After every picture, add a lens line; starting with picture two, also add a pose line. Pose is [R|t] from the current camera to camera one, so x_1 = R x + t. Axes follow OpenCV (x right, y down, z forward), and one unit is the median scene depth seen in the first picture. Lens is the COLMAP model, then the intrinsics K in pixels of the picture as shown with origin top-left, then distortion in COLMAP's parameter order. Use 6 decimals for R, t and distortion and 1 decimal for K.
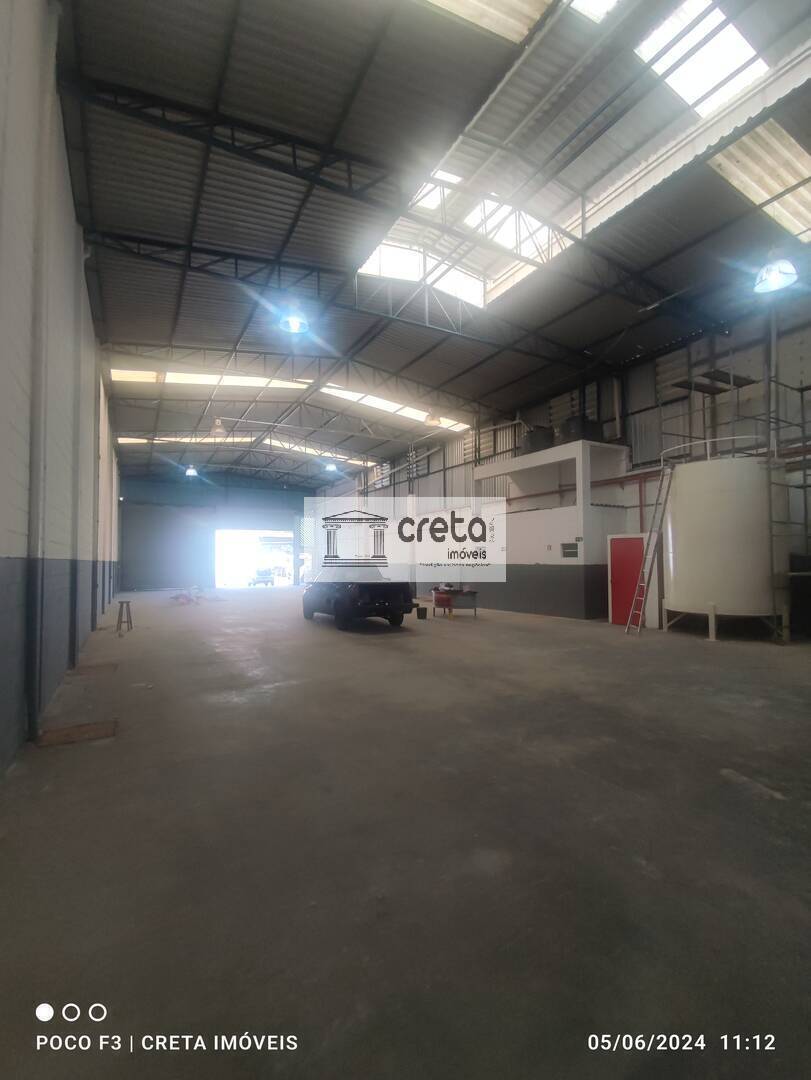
lens RADIAL K [[476.1, 0, 405.5], [0, 476.1, 540.0], [0, 0, 1]] dist [-0.000229, 0.000031]
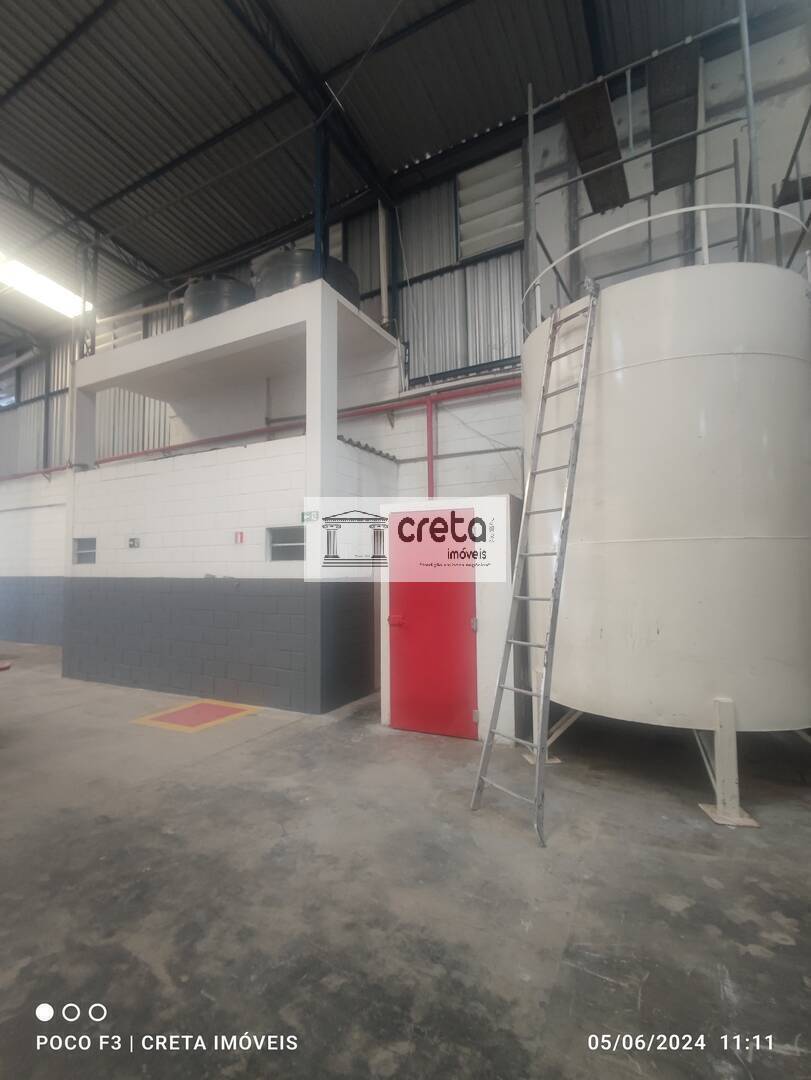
lens RADIAL K [[476.1, 0, 405.5], [0, 476.1, 540.0], [0, 0, 1]] dist [-0.000229, 0.000031]
pose [[0.827594, 0.029263, 0.560563, 0.193963], [-0.017798, 0.999506, -0.025901, 0.027009], [-0.561044, 0.011459, 0.827706, 0.588132]]
